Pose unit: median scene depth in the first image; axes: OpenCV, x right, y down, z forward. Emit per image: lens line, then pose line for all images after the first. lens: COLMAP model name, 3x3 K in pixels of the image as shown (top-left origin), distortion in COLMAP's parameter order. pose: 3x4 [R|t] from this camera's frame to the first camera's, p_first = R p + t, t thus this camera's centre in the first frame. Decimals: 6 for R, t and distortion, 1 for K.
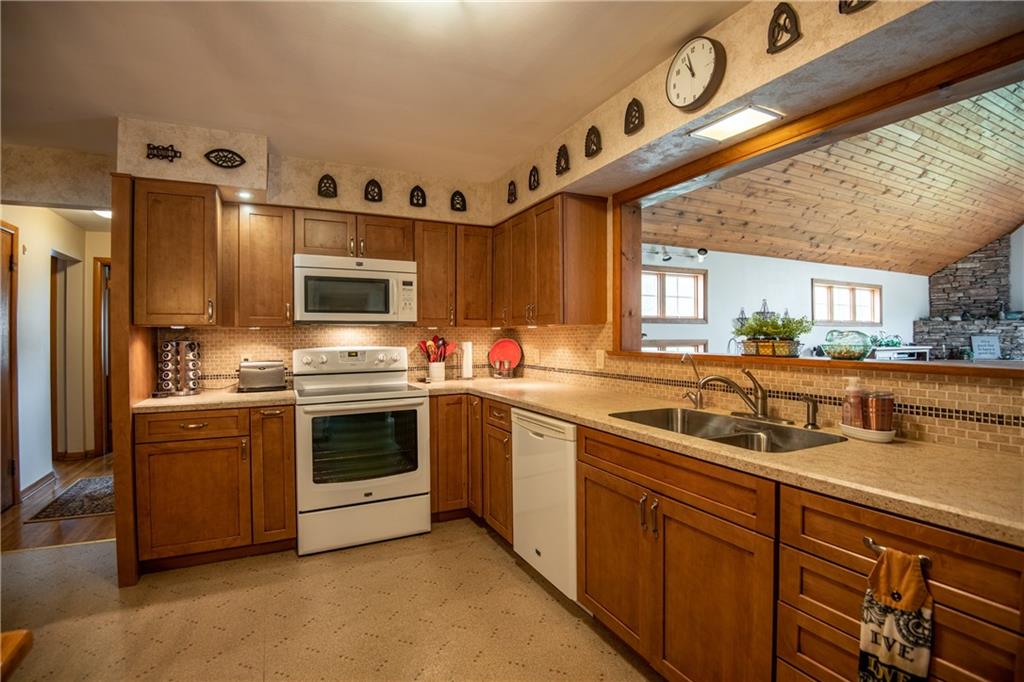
lens RADIAL K [[489.2, 0, 512.4], [0, 489.2, 338.3], [0, 0, 1]] dist [-0.004719, -0.005107]
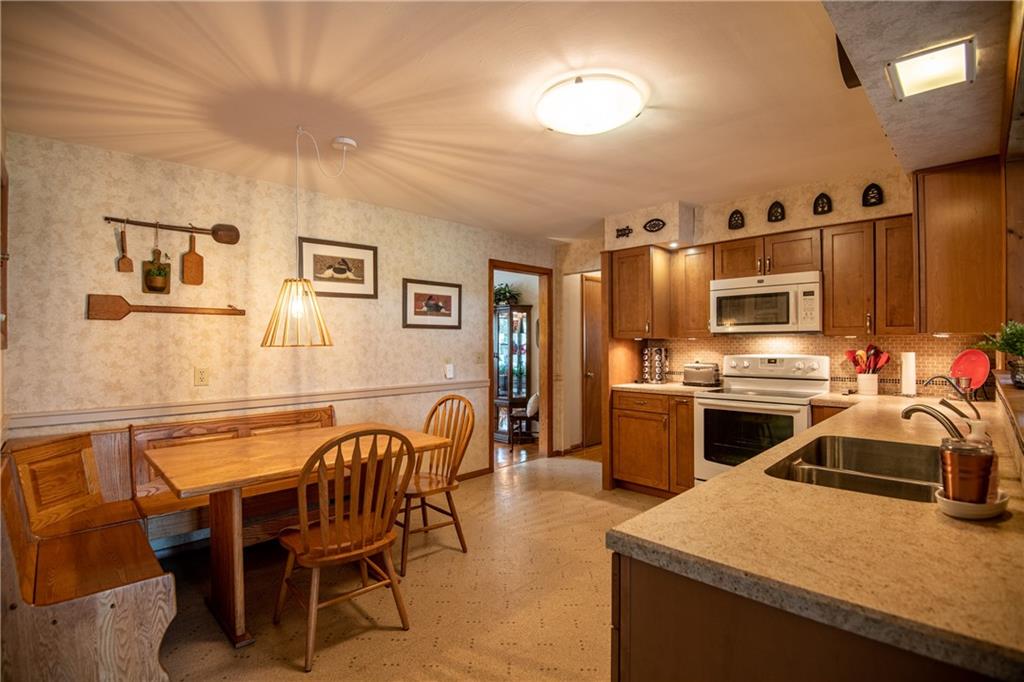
lens RADIAL K [[489.2, 0, 509.5], [0, 489.2, 339.7], [0, 0, 1]] dist [-0.004719, -0.005107]
pose [[0.315020, -0.001524, -0.949084, 0.579855], [-0.001101, 0.999997, -0.001971, -0.014134], [0.949084, 0.001666, 0.315017, 0.095307]]
